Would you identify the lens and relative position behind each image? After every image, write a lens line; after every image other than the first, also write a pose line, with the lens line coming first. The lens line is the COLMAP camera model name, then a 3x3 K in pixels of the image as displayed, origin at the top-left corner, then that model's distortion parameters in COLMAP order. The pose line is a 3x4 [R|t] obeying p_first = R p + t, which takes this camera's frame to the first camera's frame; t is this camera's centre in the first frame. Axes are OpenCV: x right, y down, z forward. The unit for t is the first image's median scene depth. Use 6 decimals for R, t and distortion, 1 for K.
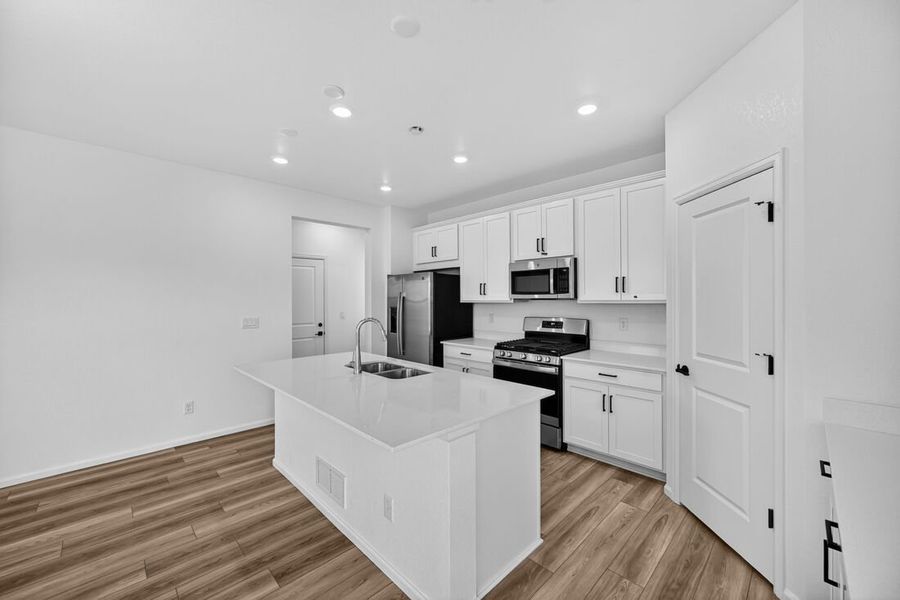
lens RADIAL K [[352.5, 0, 447.2], [0, 352.5, 299.8], [0, 0, 1]] dist [-0.000852, -0.000083]
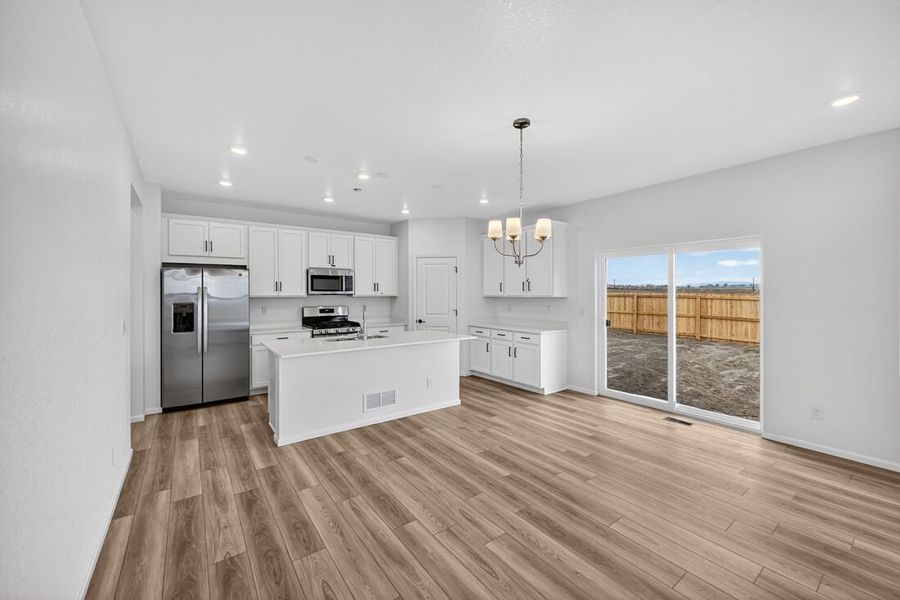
lens RADIAL K [[352.5, 0, 450.0], [0, 352.5, 296.0], [0, 0, 1]] dist [-0.000852, -0.000083]
pose [[0.135979, -0.001689, 0.990710, -1.482658], [0.003998, 0.999991, 0.001156, 0.006634], [-0.990704, 0.003803, 0.135984, 0.321915]]
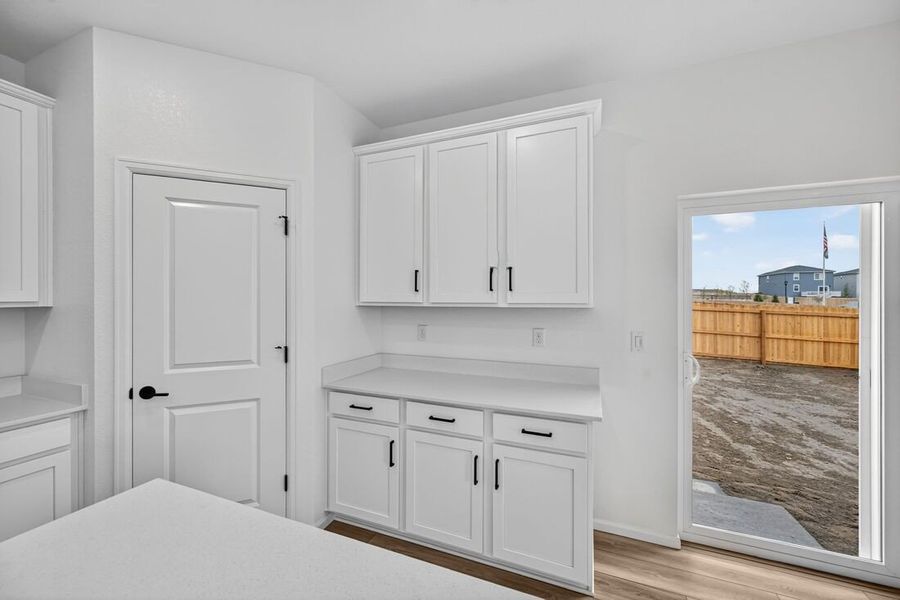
lens RADIAL K [[352.5, 0, 447.3], [0, 352.5, 296.8], [0, 0, 1]] dist [-0.000852, -0.000083]
pose [[-0.395974, 0.000837, 0.918261, -0.222781], [0.003056, 0.999995, 0.000407, -0.005232], [-0.918257, 0.002967, -0.395974, 0.543830]]
